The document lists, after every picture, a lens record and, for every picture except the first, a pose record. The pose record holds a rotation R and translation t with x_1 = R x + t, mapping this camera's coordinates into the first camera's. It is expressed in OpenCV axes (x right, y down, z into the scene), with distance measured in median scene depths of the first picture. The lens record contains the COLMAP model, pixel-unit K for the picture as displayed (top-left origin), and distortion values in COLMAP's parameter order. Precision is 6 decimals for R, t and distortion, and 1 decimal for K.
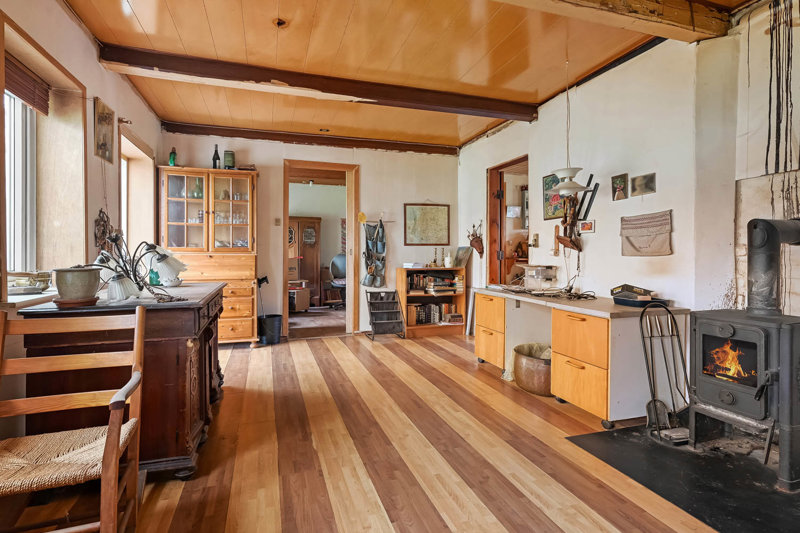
lens RADIAL K [[399.9, 0, 399.7], [0, 399.9, 259.6], [0, 0, 1]] dist [0.001015, -0.000324]
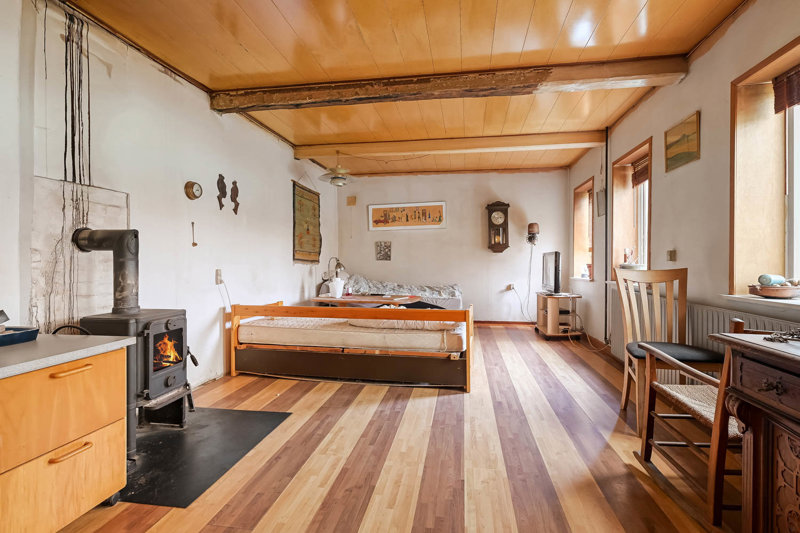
lens RADIAL K [[373.5, 0, 401.0], [0, 373.5, 261.2], [0, 0, 1]] dist [0.001170, -0.000879]
pose [[-0.880676, -0.001149, 0.473717, -0.325540], [0.005990, 0.999890, 0.013561, -0.022463], [-0.473681, 0.014781, -0.880573, 1.738214]]
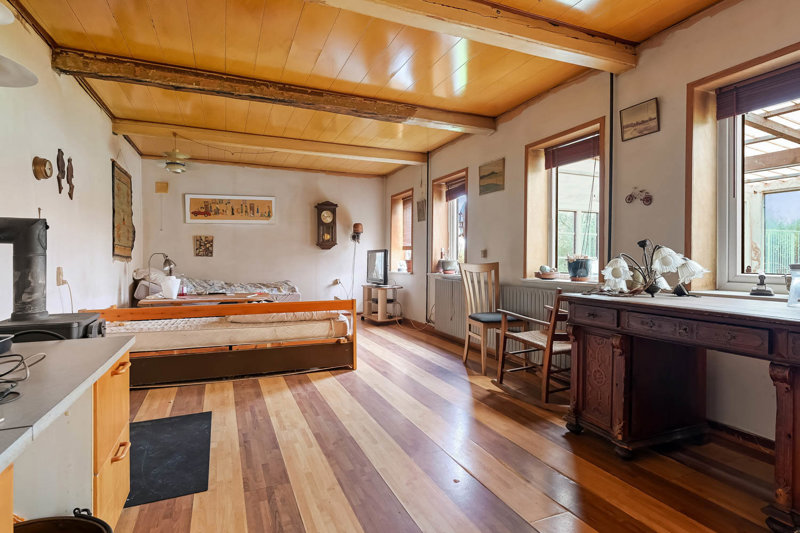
lens RADIAL K [[399.9, 0, 384.1], [0, 399.9, 259.9], [0, 0, 1]] dist [0.001015, -0.000324]
pose [[-0.998822, -0.001807, -0.048481, 0.130400], [-0.002758, 0.999805, 0.019553, -0.026148], [0.048436, 0.019664, -0.998633, 2.197653]]
